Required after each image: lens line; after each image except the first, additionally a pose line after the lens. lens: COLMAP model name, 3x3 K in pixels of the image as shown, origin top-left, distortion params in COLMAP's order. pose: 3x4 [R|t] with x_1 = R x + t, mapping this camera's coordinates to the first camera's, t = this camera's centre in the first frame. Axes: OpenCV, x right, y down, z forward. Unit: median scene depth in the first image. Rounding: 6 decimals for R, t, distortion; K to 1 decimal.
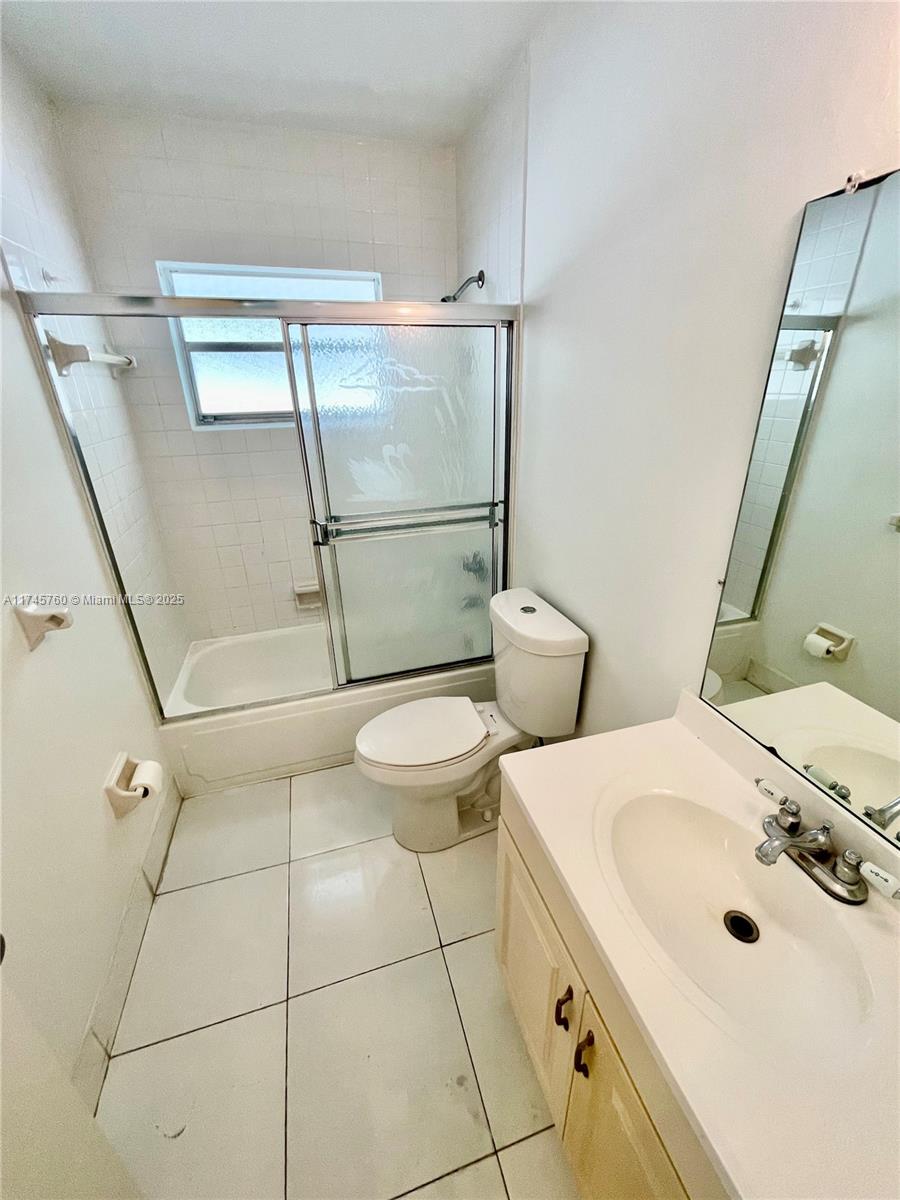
lens RADIAL K [[485.2, 0, 453.7], [0, 485.2, 597.7], [0, 0, 1]] dist [0.000608, 0.000648]
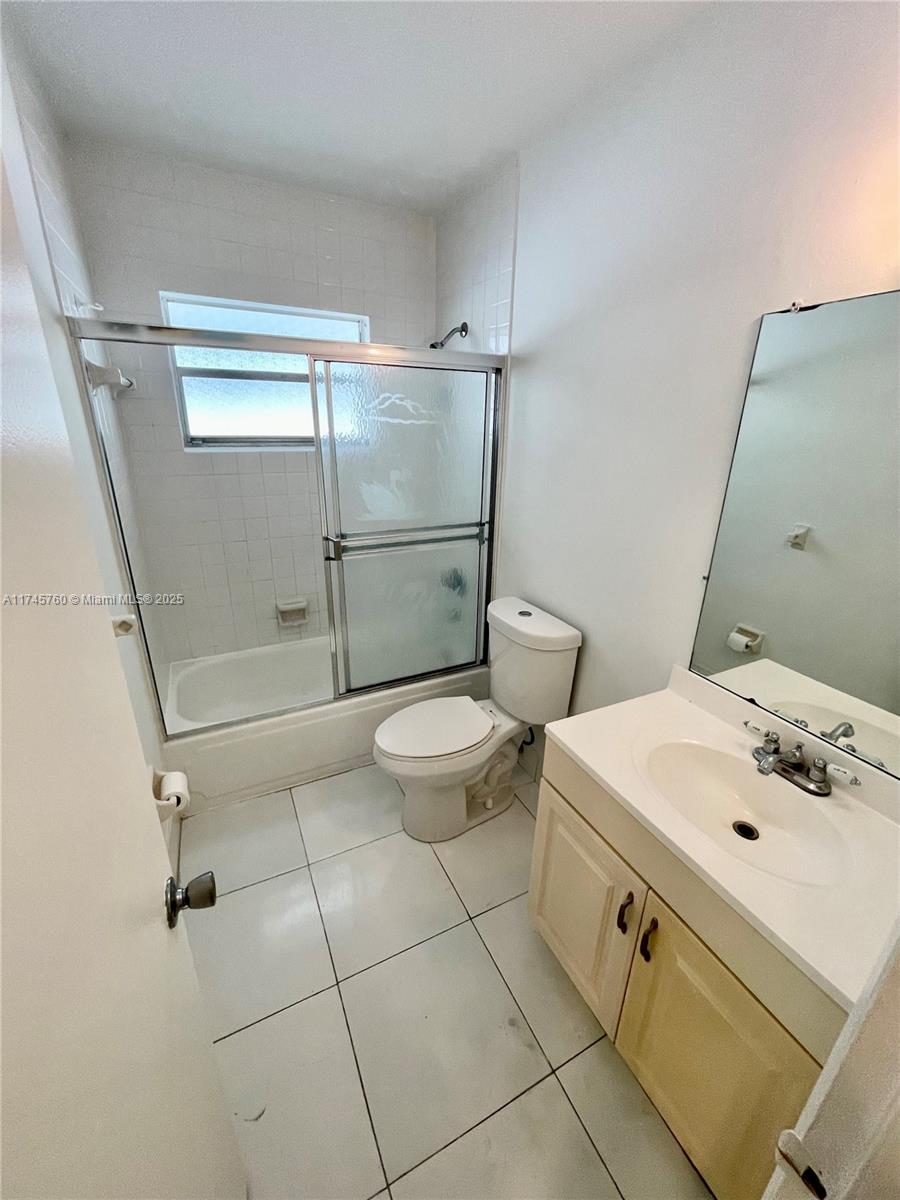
lens RADIAL K [[486.4, 0, 453.5], [0, 486.4, 599.3], [0, 0, 1]] dist [-0.002704, -0.000187]
pose [[0.985029, -0.020313, 0.171187, -0.192142], [0.029551, 0.998231, -0.051590, 0.041017], [-0.169836, 0.055877, 0.983887, -0.098322]]
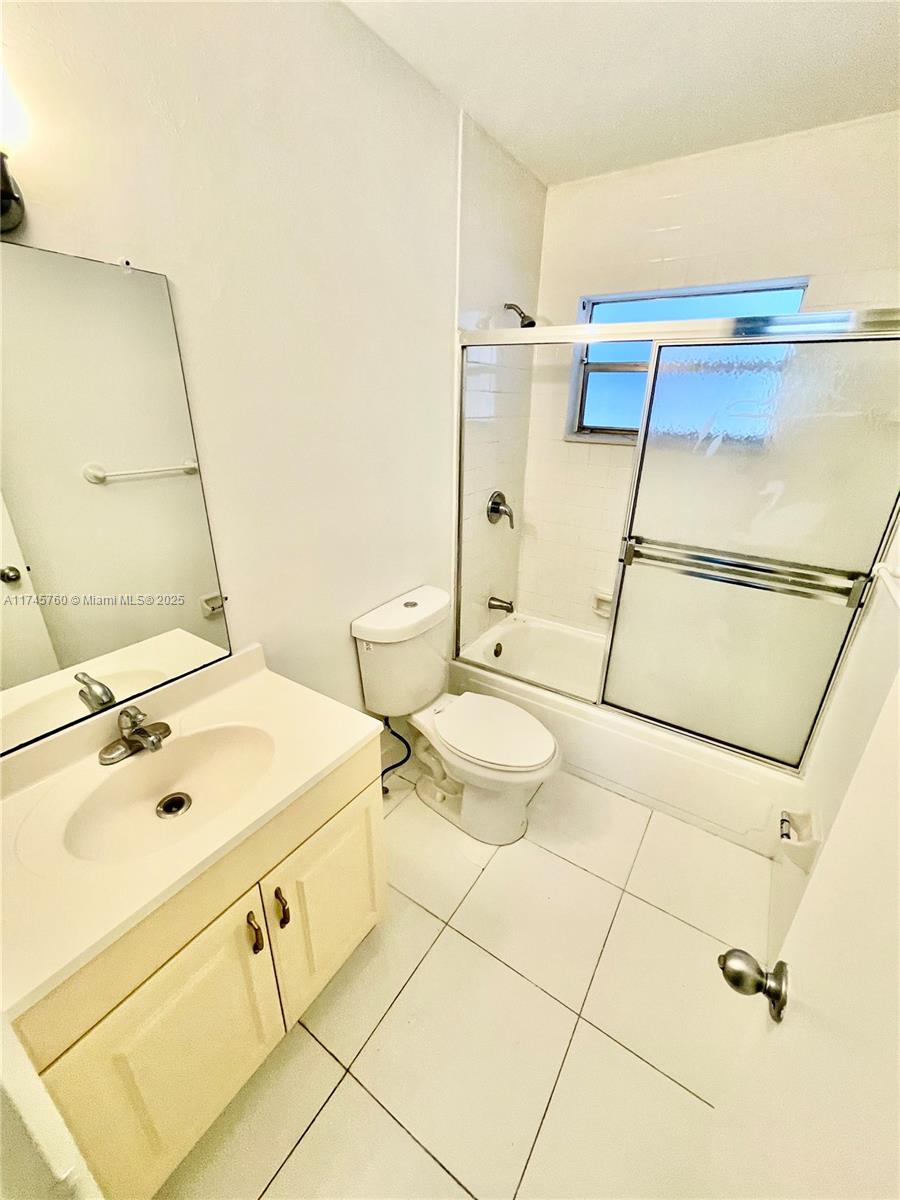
lens RADIAL K [[485.2, 0, 453.7], [0, 485.2, 597.7], [0, 0, 1]] dist [0.000608, 0.000648]
pose [[0.636738, 0.323319, -0.700021, 0.242937], [-0.347563, 0.930733, 0.113736, -0.035532], [0.688305, 0.170881, 0.705007, 0.072834]]
